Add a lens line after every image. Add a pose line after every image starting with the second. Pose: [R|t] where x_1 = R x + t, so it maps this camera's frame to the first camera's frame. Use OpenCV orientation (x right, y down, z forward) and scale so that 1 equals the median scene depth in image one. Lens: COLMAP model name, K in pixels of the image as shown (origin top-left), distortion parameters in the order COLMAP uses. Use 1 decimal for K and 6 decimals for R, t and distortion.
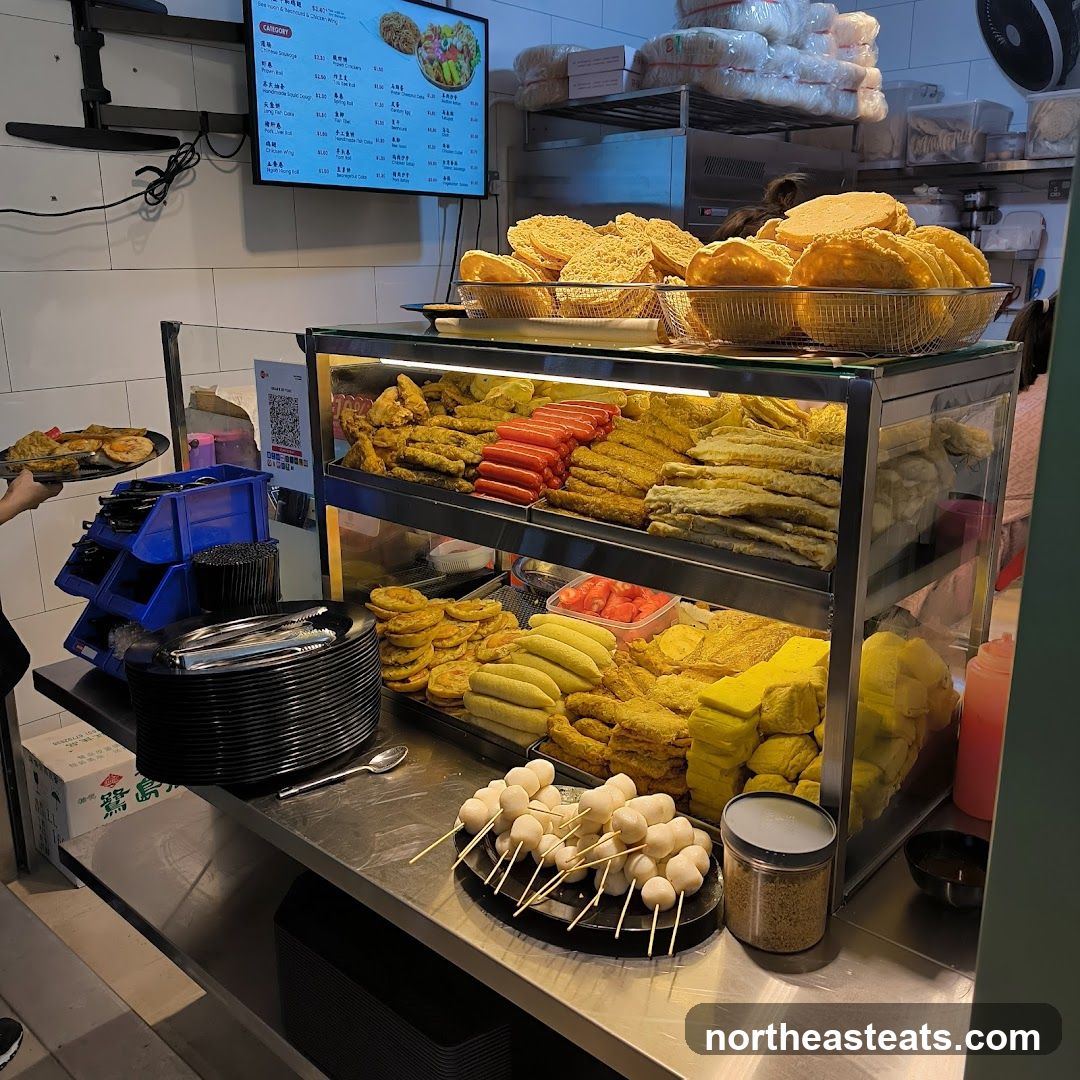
lens RADIAL K [[1015.7, 0, 540.0], [0, 1015.7, 540.0], [0, 0, 1]] dist [0.080938, -0.130540]
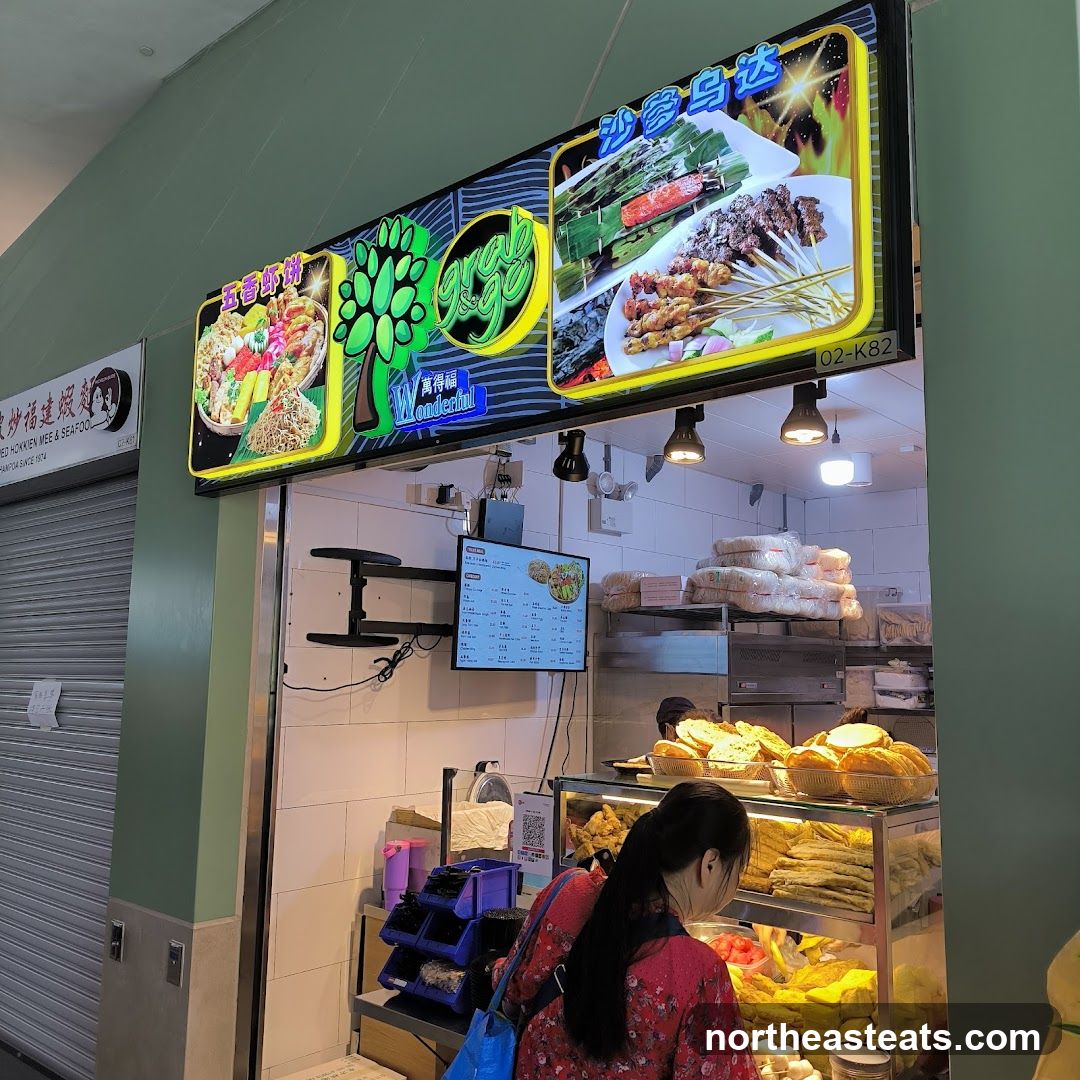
lens RADIAL K [[1015.7, 0, 540.0], [0, 1015.7, 540.0], [0, 0, 1]] dist [0.080938, -0.130540]
pose [[0.999772, 0.021076, 0.003334, -0.258221], [-0.018086, 0.919909, -0.391714, 0.103502], [-0.011323, 0.391564, 0.920081, -0.752177]]
